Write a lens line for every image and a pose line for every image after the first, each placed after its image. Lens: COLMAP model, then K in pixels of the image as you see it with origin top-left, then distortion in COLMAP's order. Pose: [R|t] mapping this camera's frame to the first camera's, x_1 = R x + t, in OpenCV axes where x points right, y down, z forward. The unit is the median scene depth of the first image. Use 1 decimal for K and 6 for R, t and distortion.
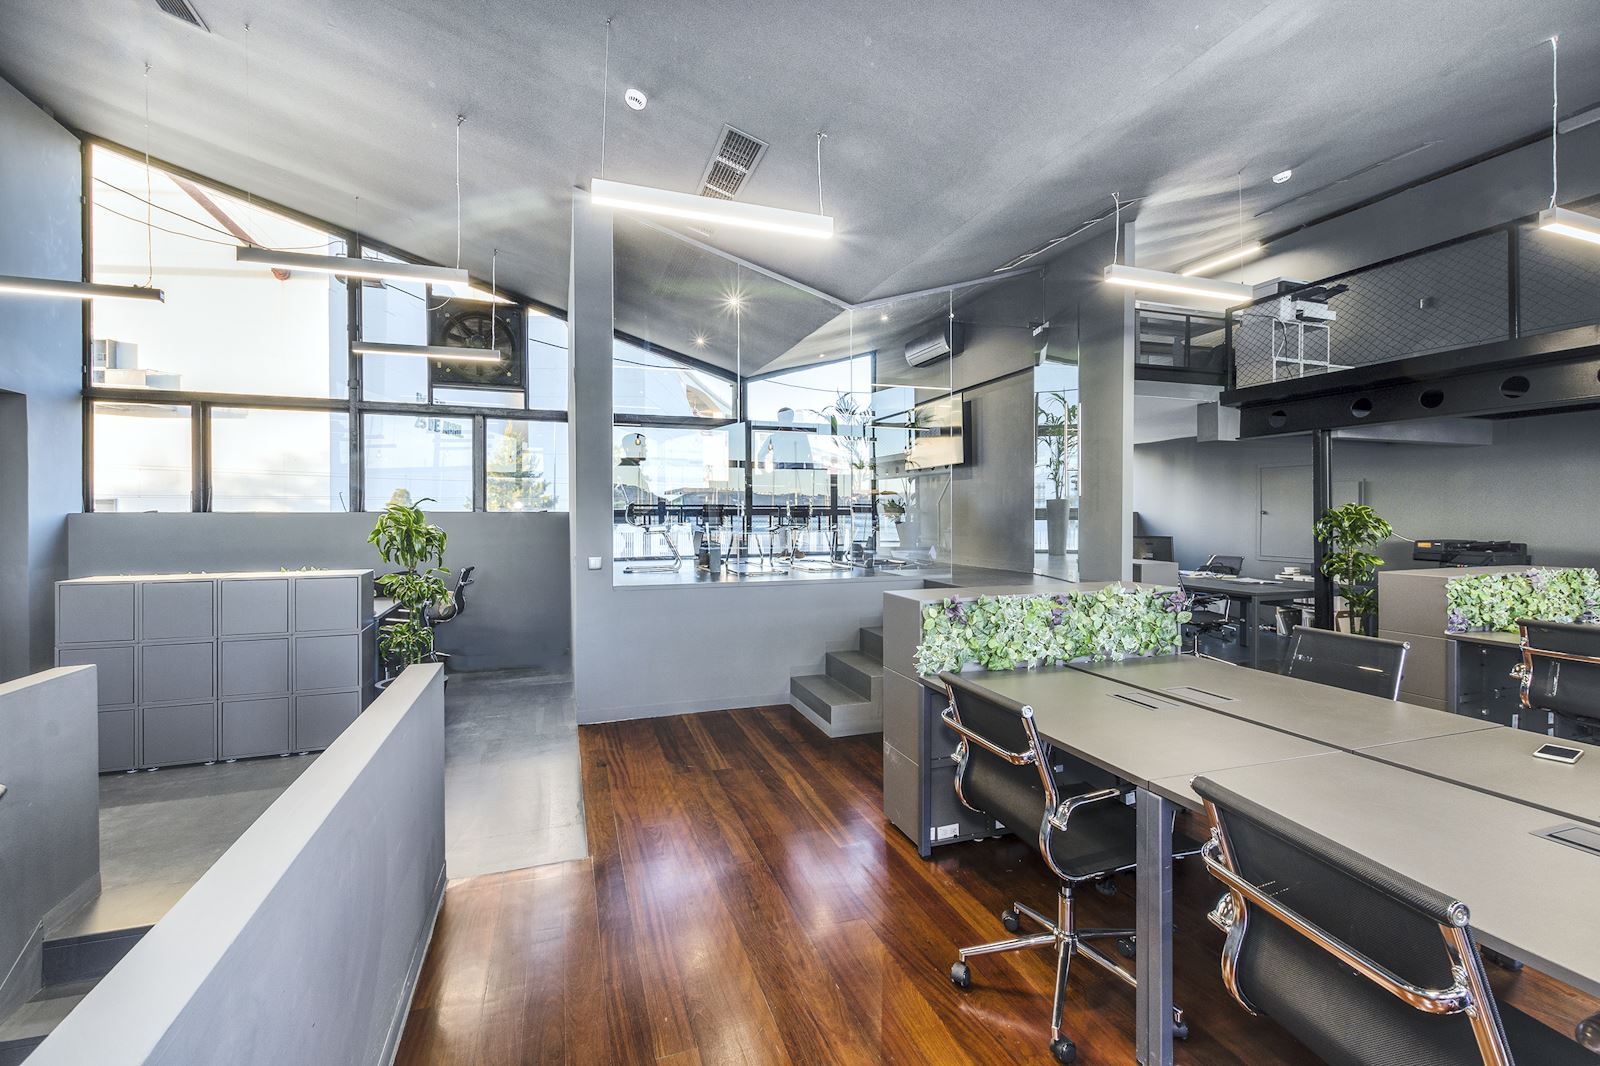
lens RADIAL K [[680.6, 0, 797.4], [0, 680.6, 510.0], [0, 0, 1]] dist [0.002858, 0.000087]
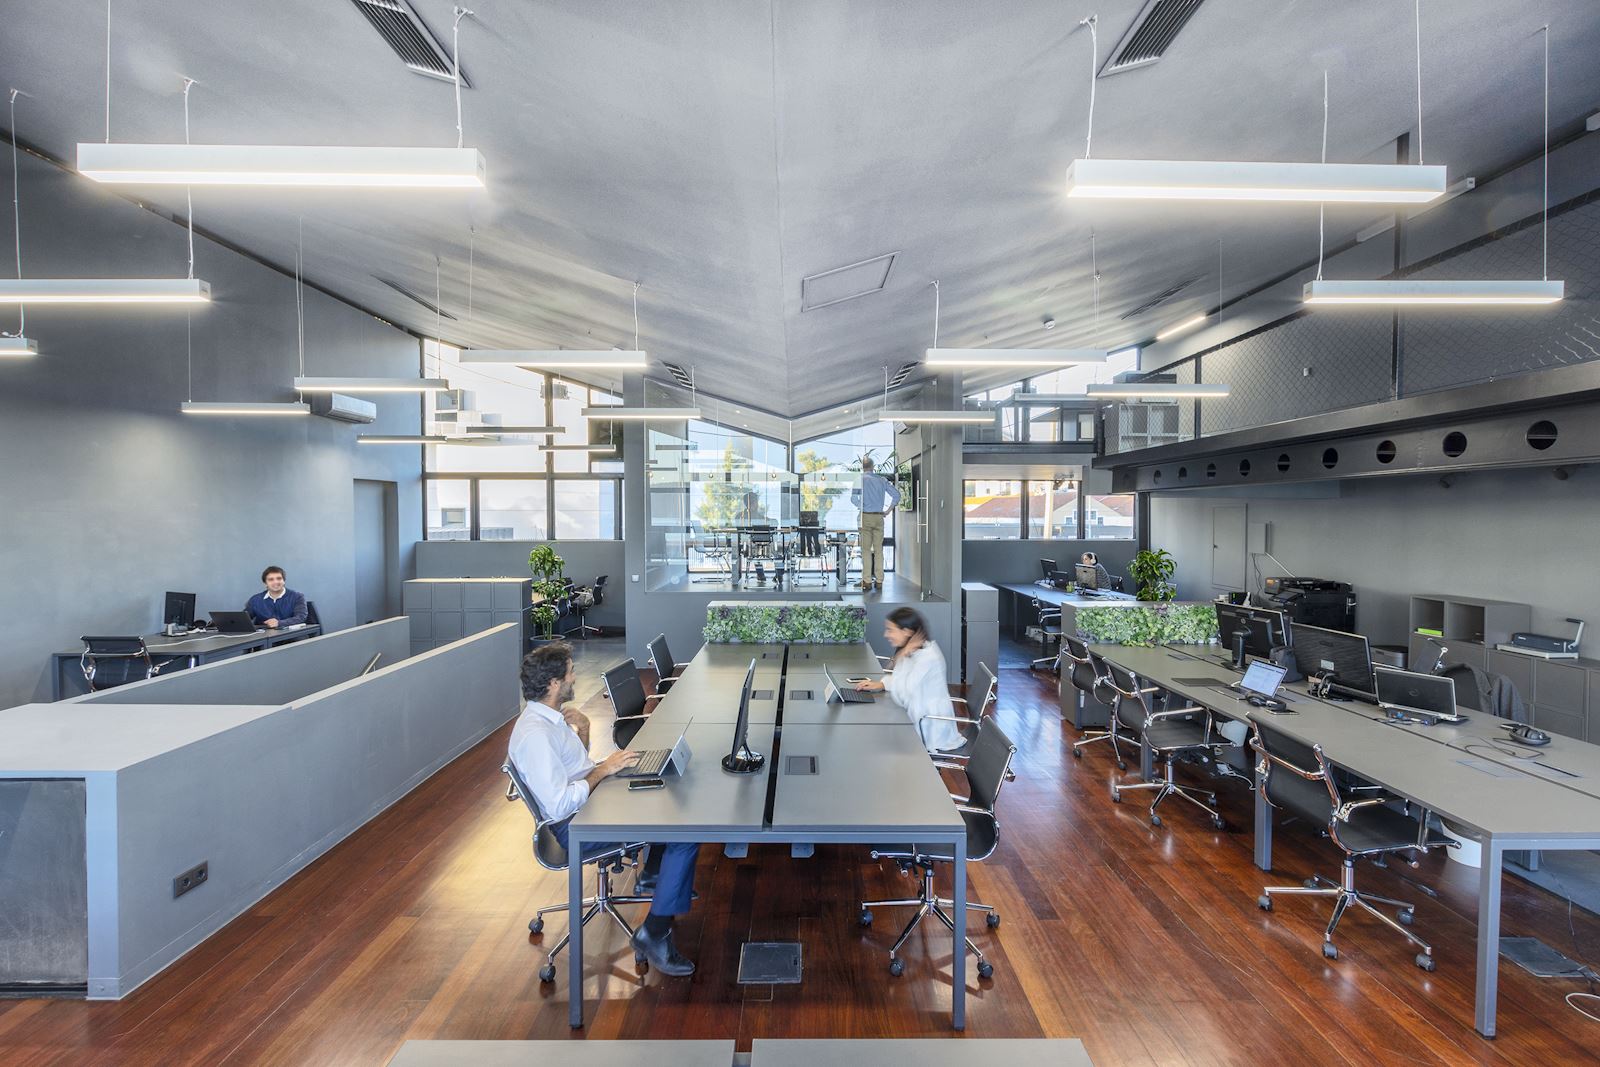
lens RADIAL K [[680.6, 0, 802.7], [0, 680.6, 532.6], [0, 0, 1]] dist [0.002858, 0.000087]
pose [[0.945136, 0.010070, -0.326521, 0.525937], [0.000718, 0.999458, 0.032903, -0.075506], [0.326675, -0.031333, 0.944617, -0.407062]]
